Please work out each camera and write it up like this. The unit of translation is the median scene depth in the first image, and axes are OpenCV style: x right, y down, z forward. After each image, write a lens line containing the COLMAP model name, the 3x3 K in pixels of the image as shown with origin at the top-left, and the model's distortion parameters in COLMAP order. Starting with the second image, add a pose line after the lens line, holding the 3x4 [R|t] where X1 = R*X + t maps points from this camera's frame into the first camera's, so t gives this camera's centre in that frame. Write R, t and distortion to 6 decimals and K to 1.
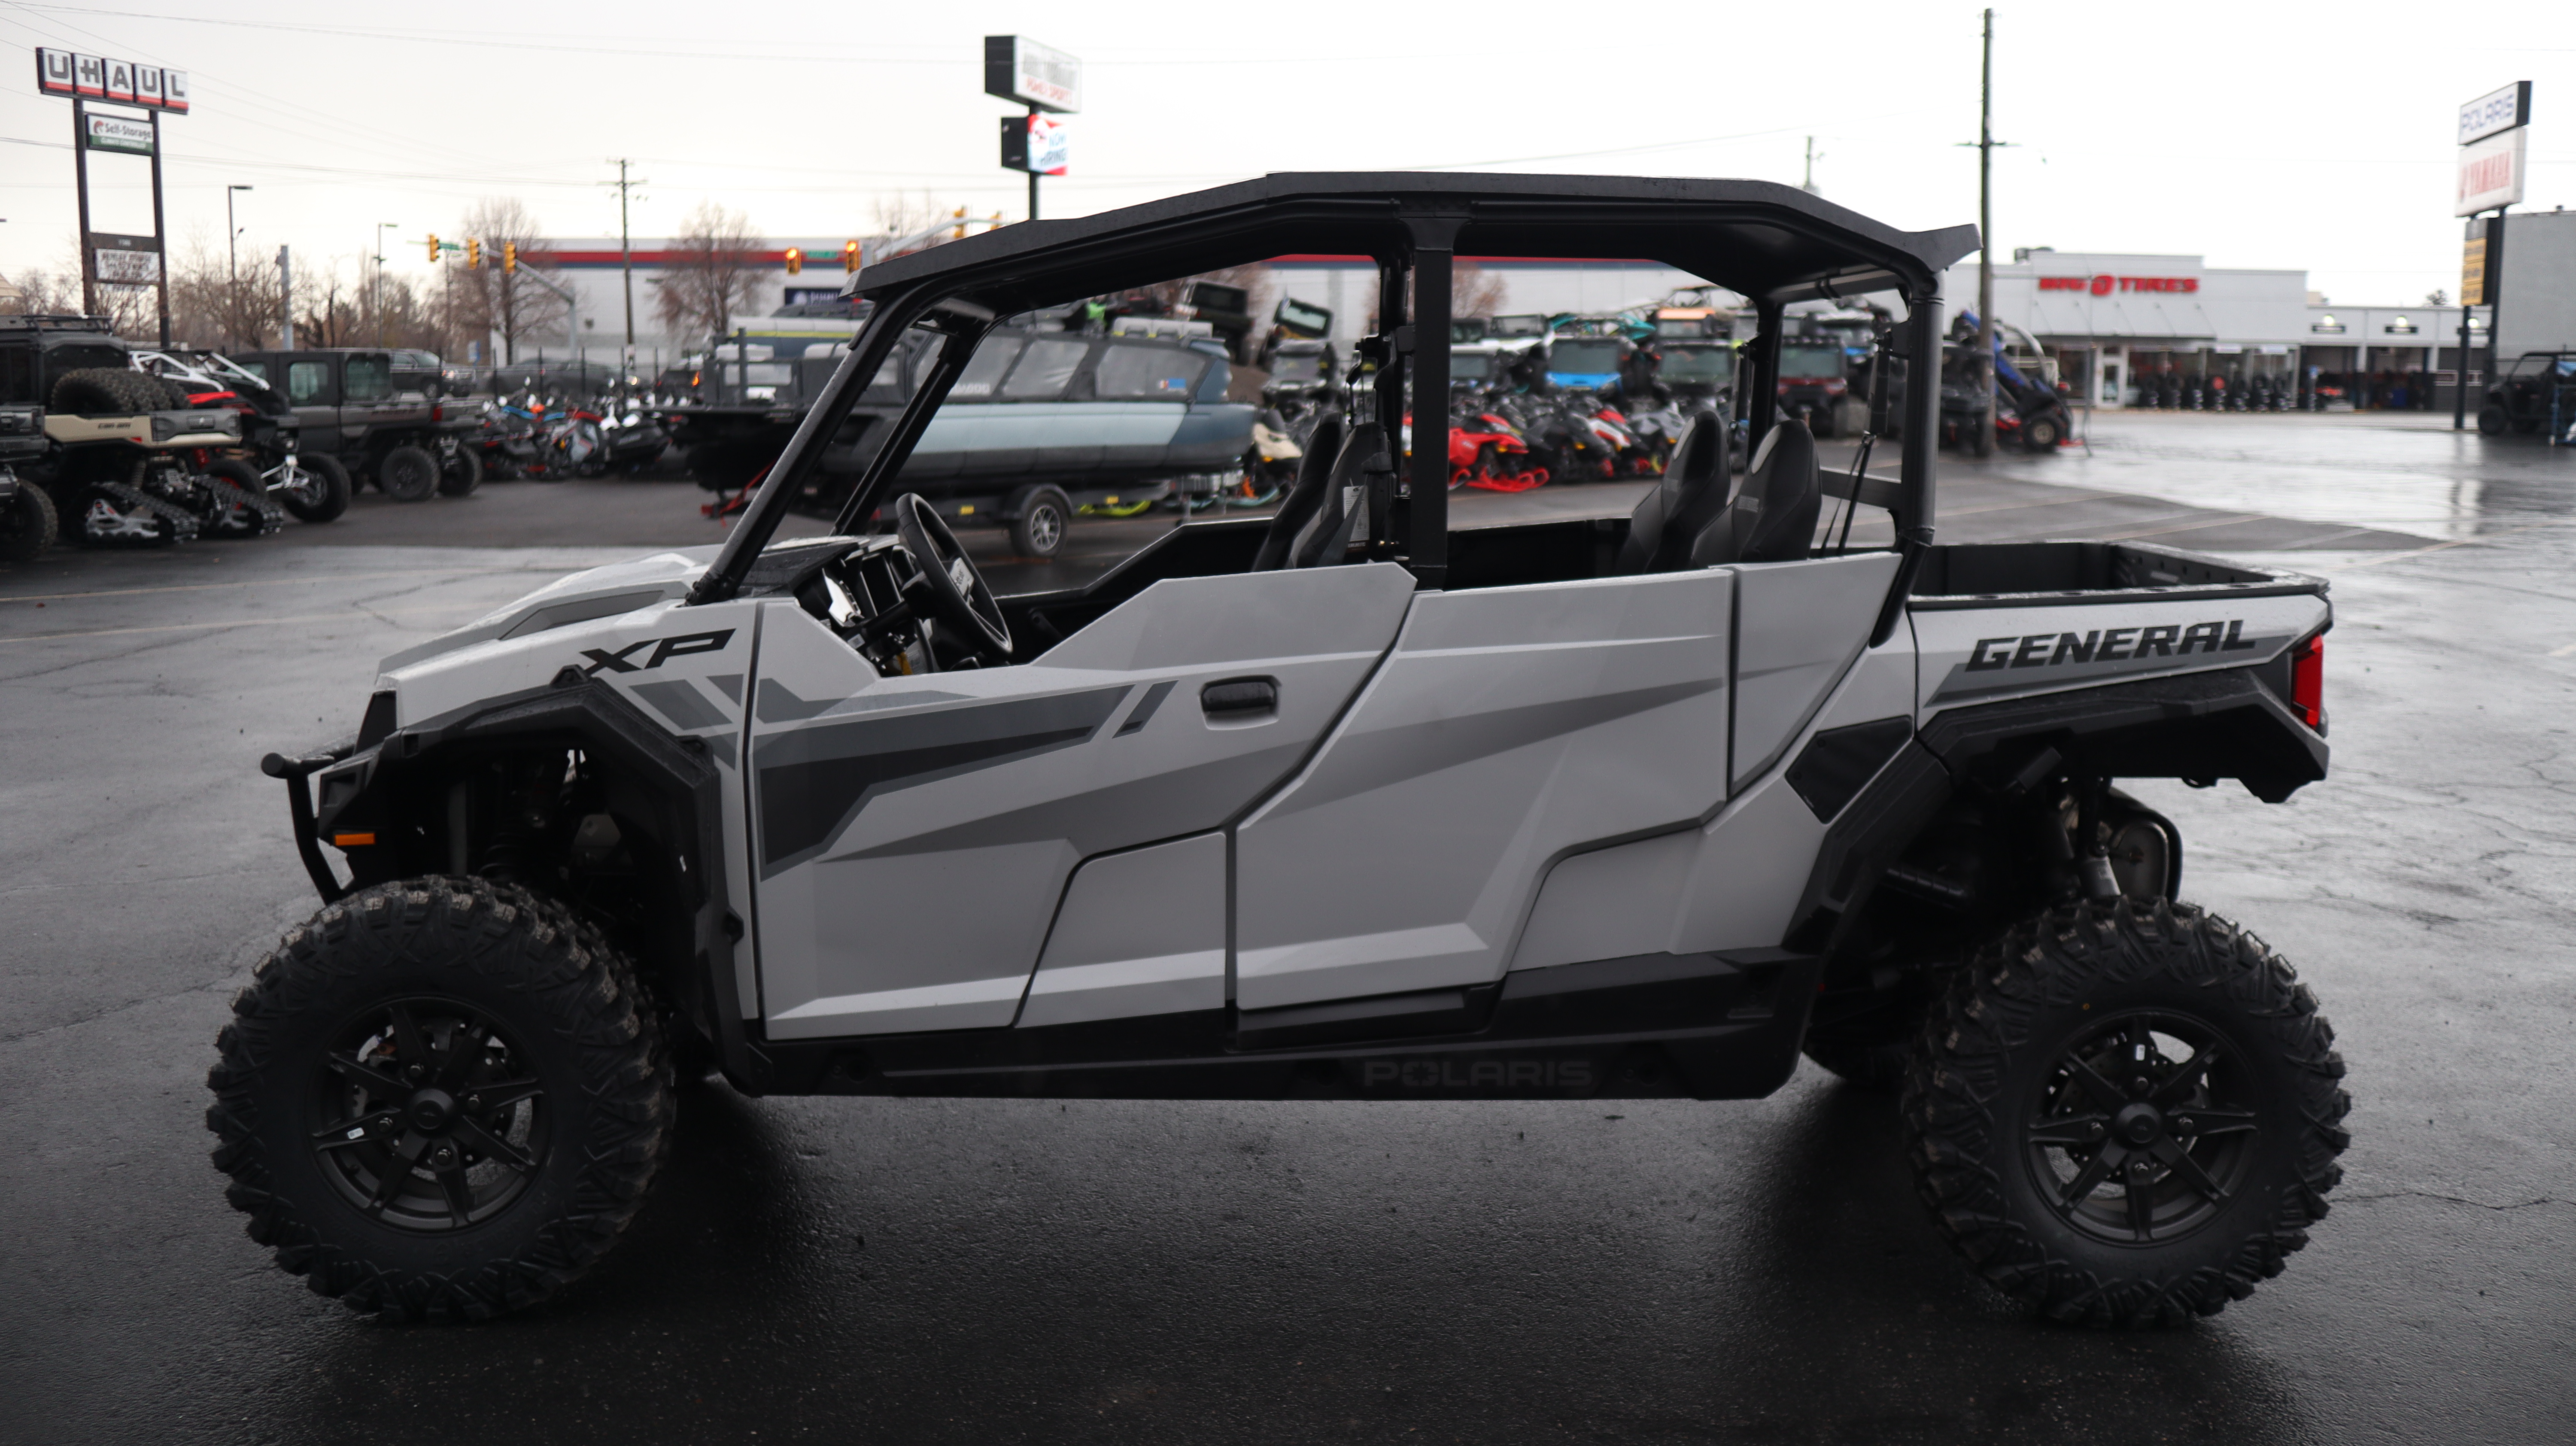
lens RADIAL K [[2498.0, 0, 1303.2], [0, 2498.0, 711.2], [0, 0, 1]] dist [0.004800, 0.002065]
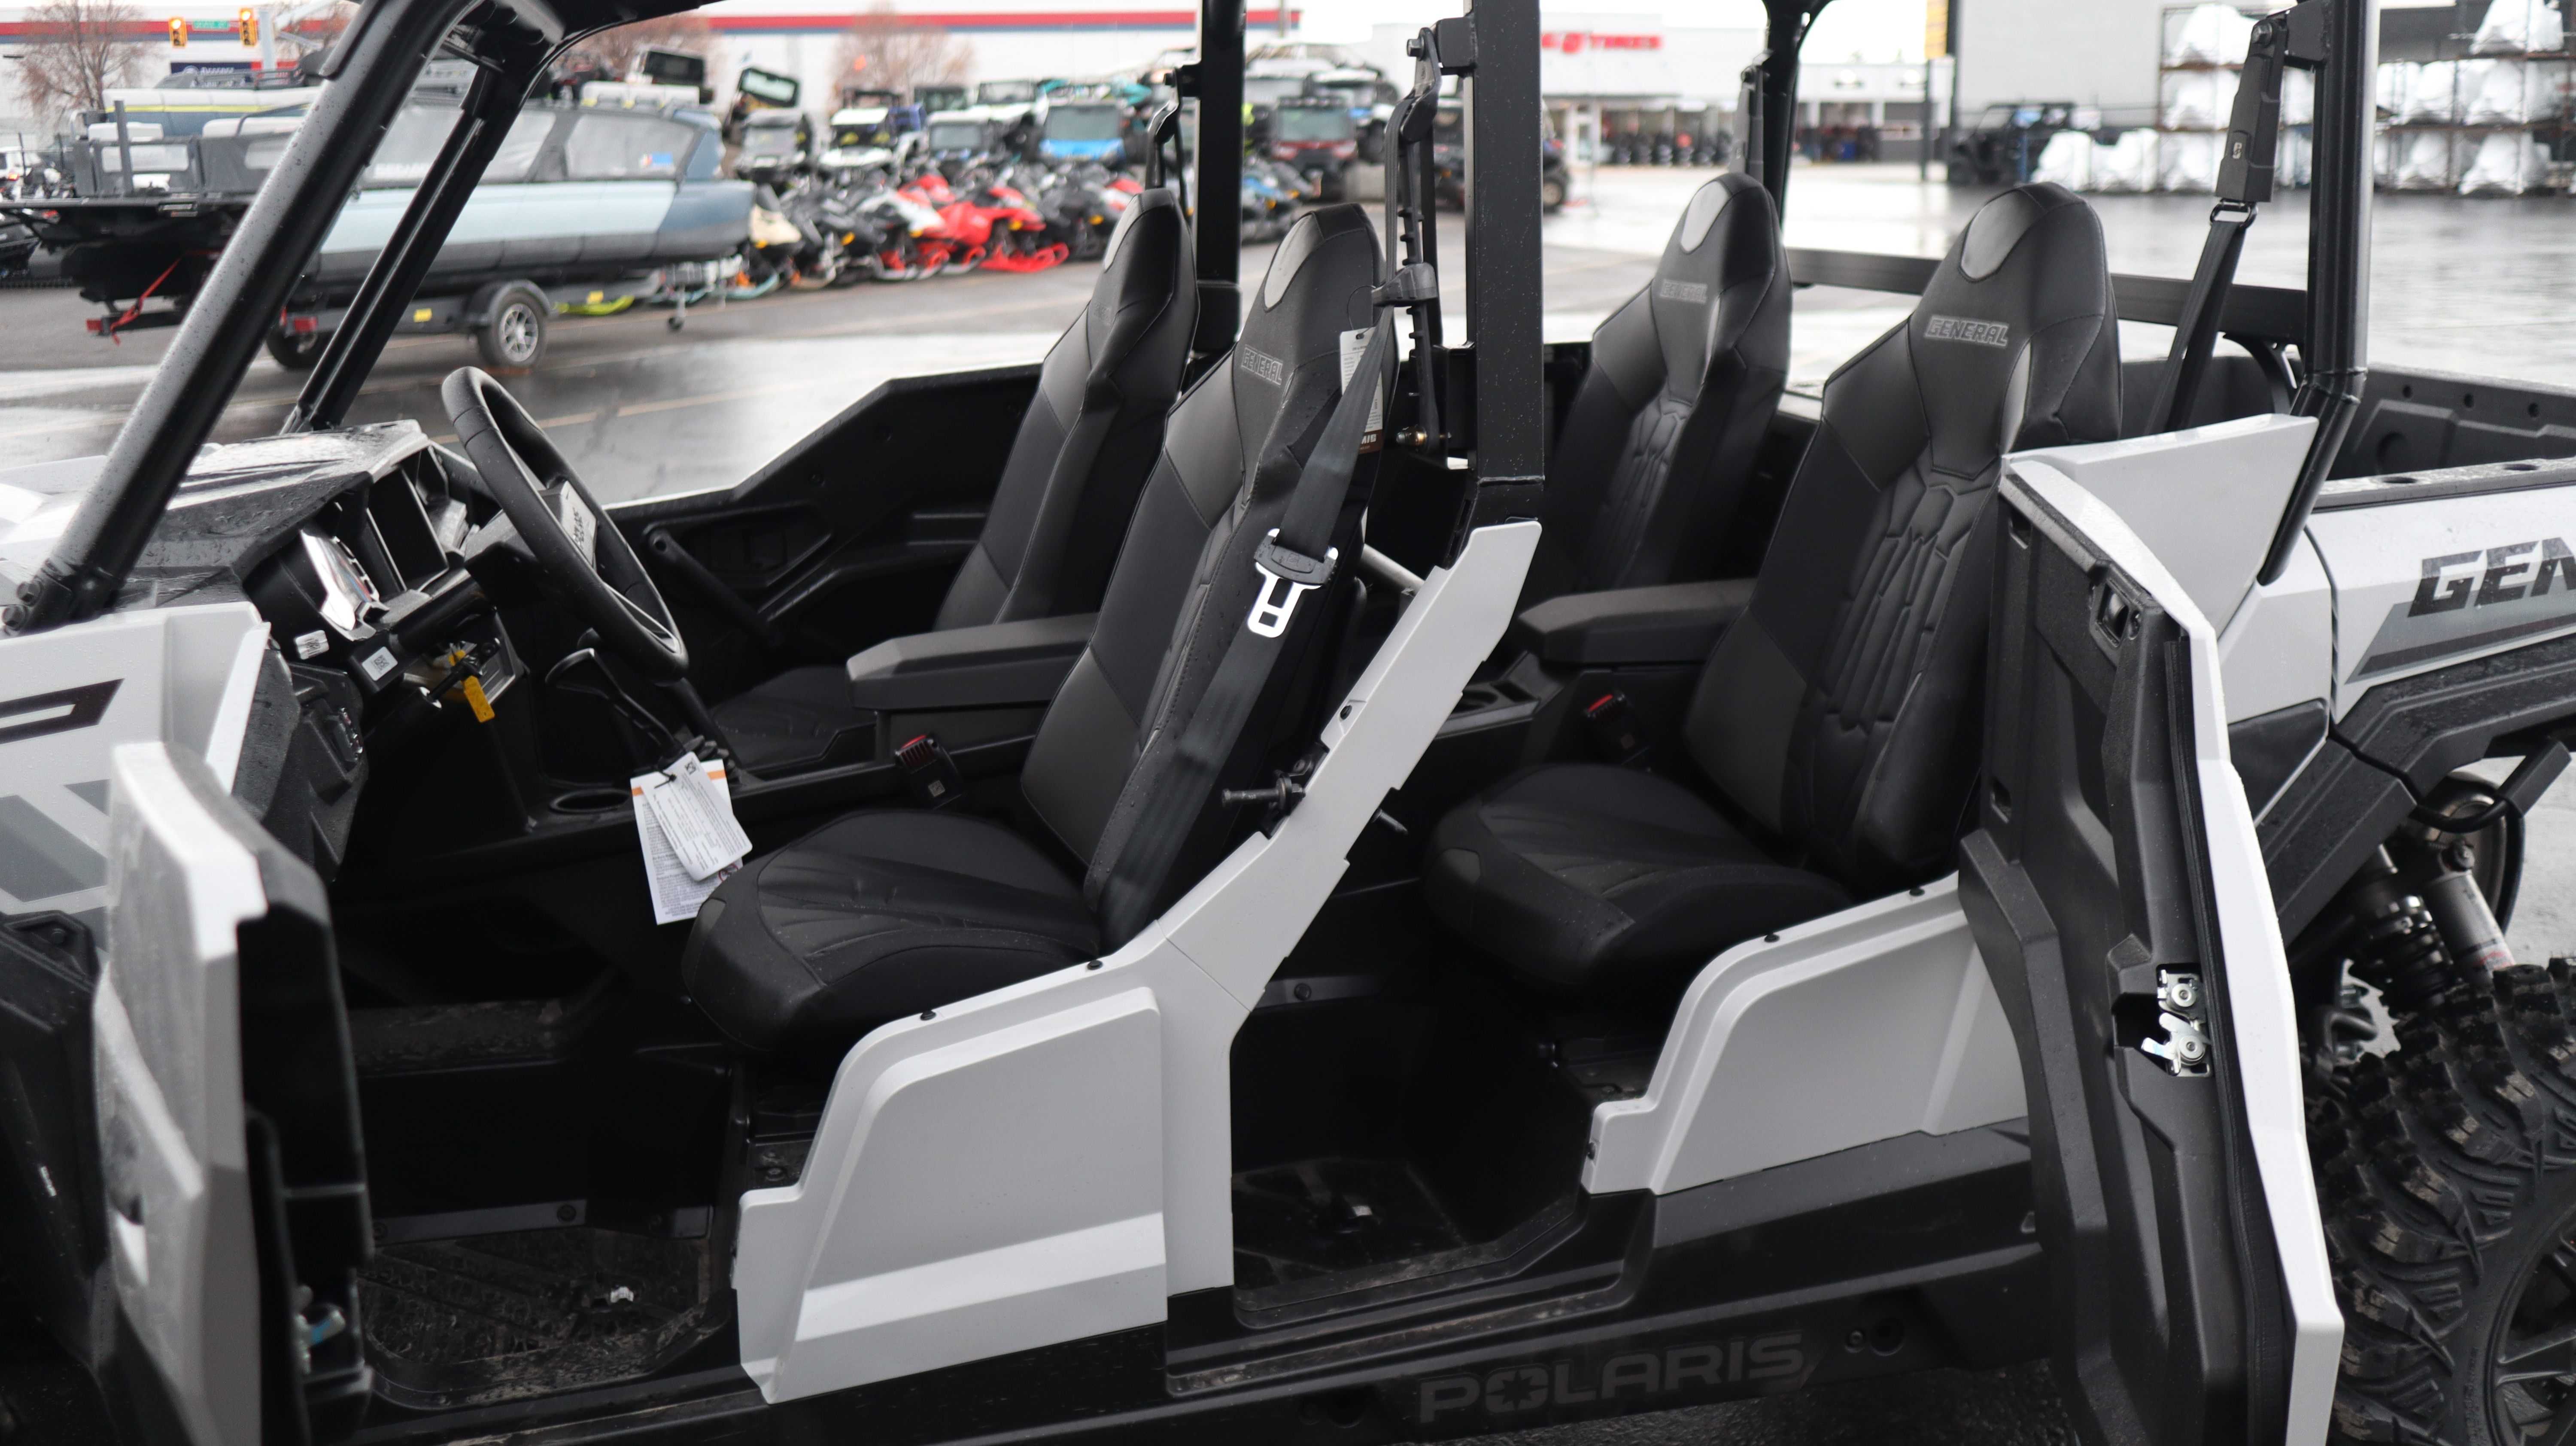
lens RADIAL K [[2498.0, 0, 1303.2], [0, 2498.0, 711.2], [0, 0, 1]] dist [0.004800, 0.002065]
pose [[0.977670, -0.065084, 0.199814, -0.018340], [0.047063, 0.994492, 0.093655, -0.010837], [-0.204809, -0.082160, 0.975348, 0.087120]]
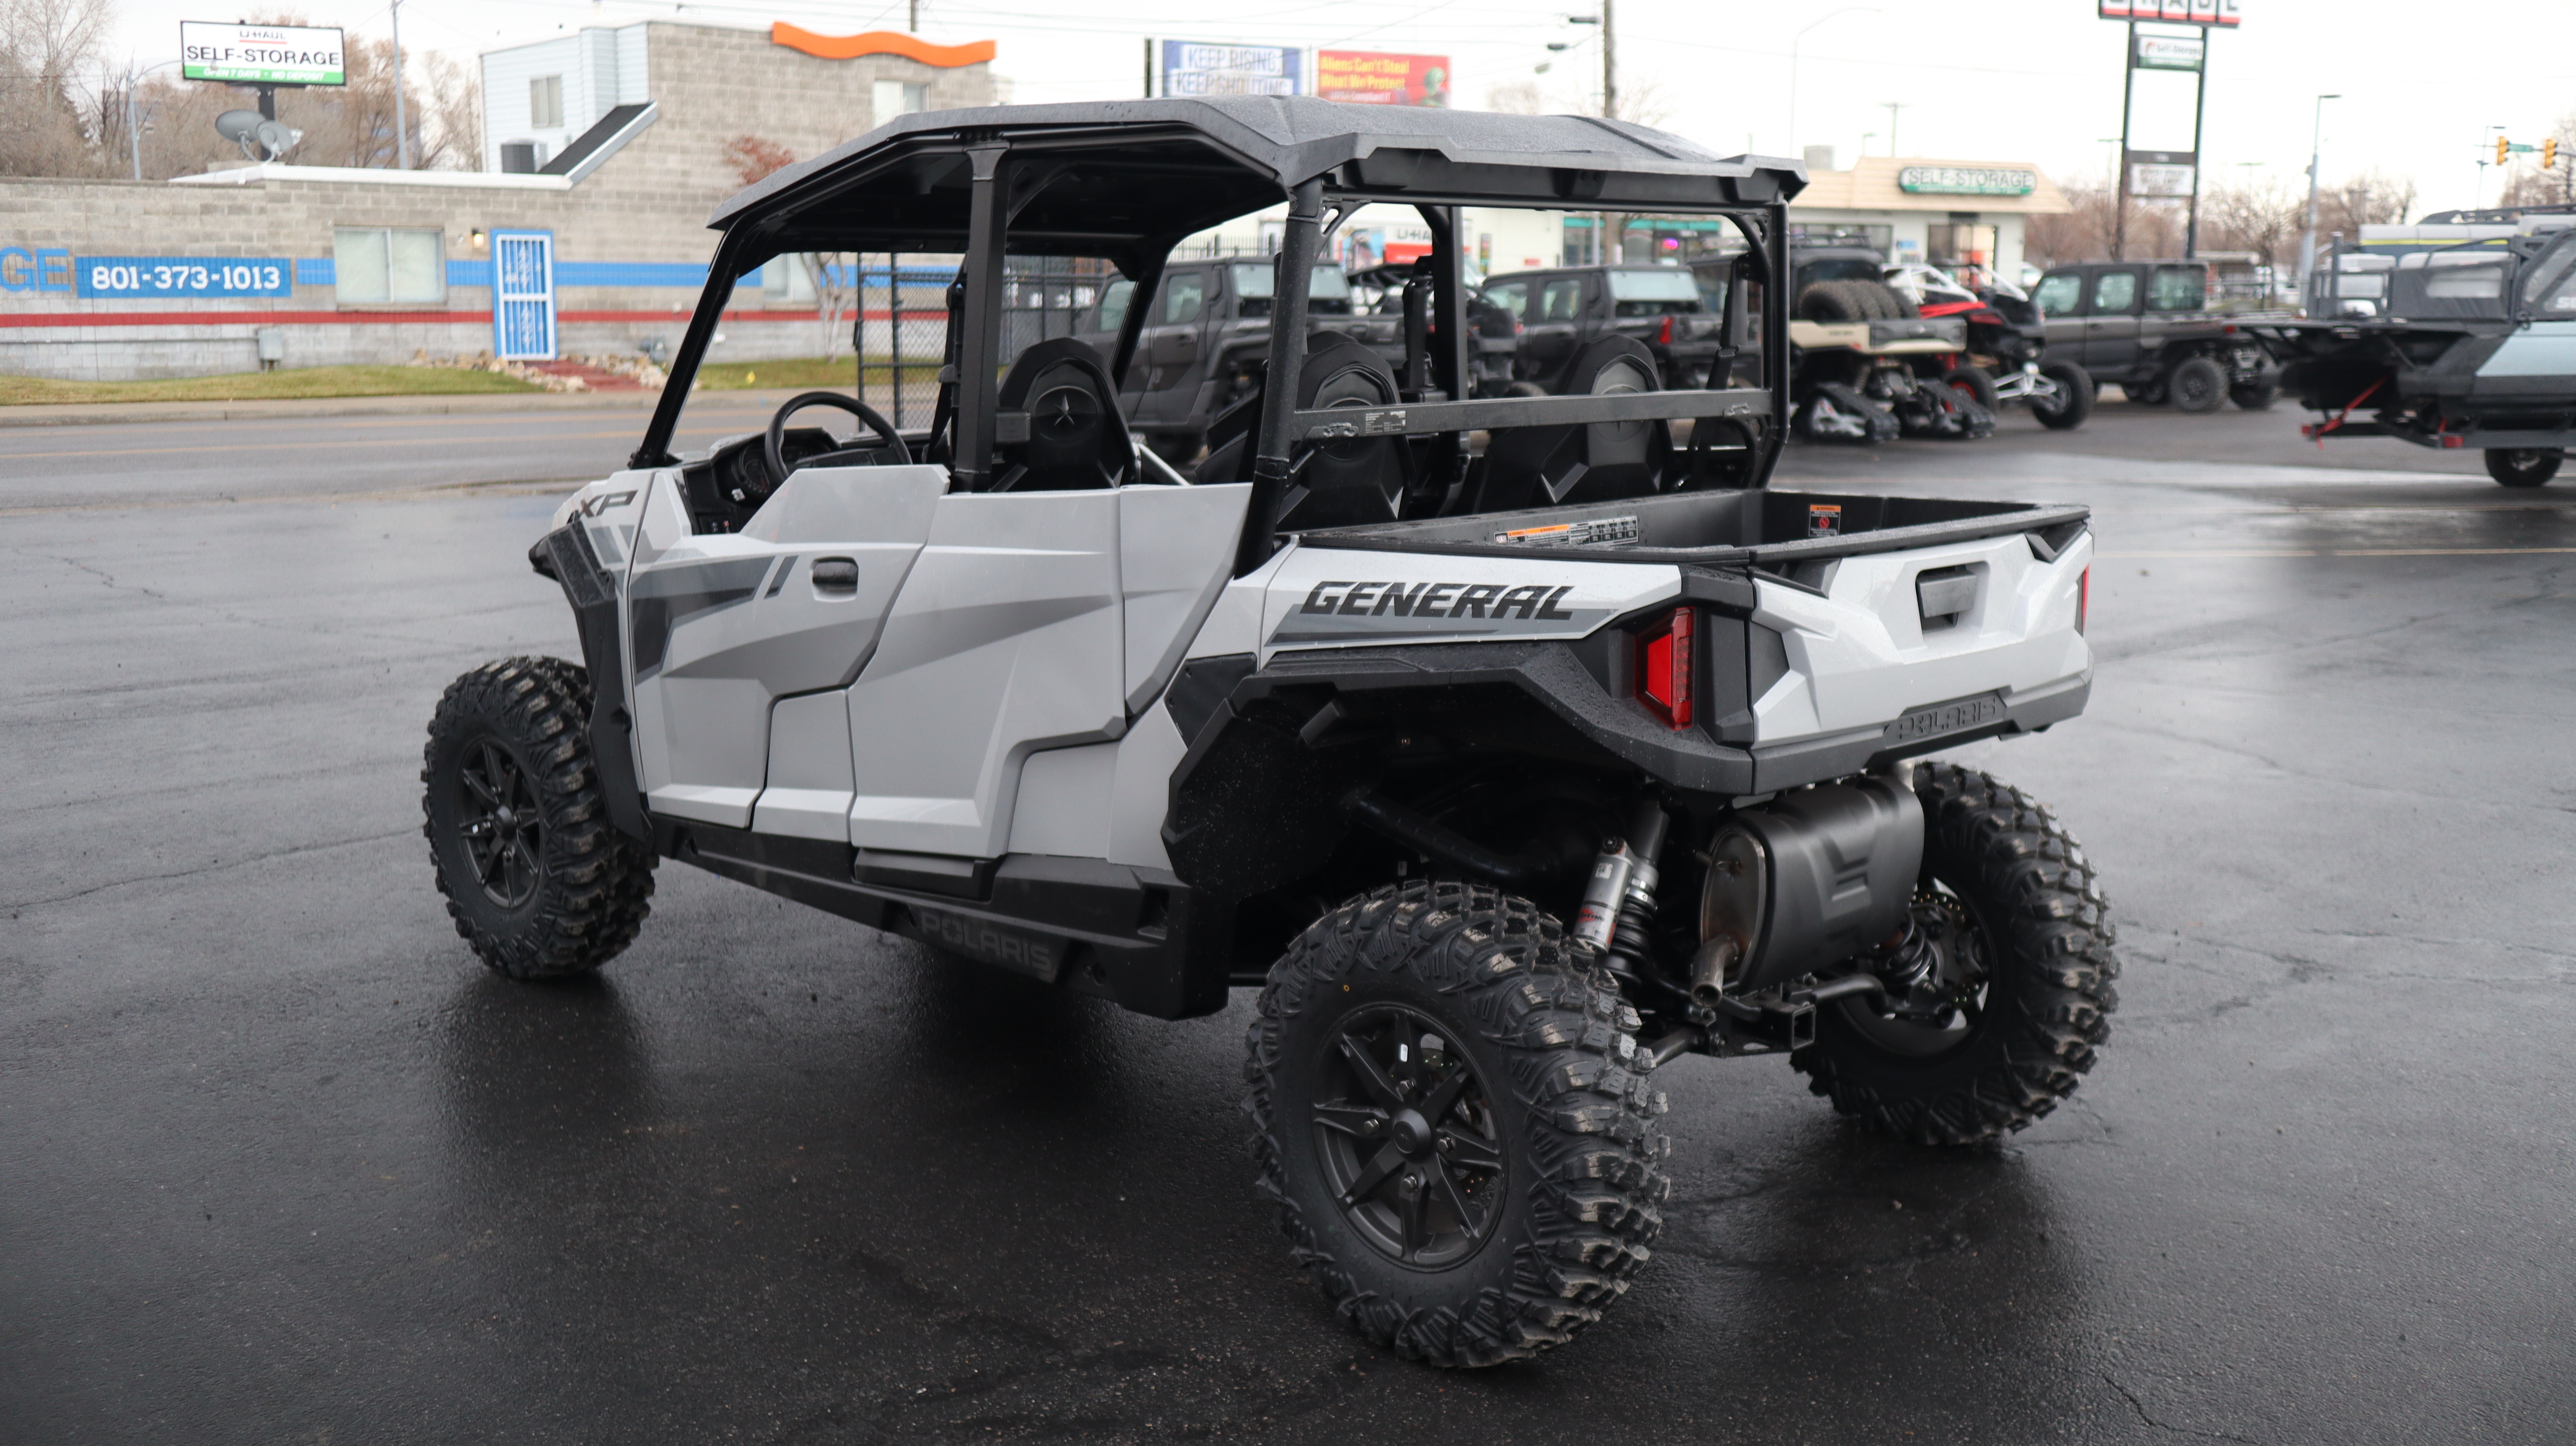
lens RADIAL K [[2498.0, 0, 1303.2], [0, 2498.0, 711.2], [0, 0, 1]] dist [0.004800, 0.002065]
pose [[0.689114, 0.122397, -0.714241, 0.169121], [-0.097113, 0.992340, 0.076357, -0.009199], [0.718116, 0.016743, 0.695722, 0.061980]]
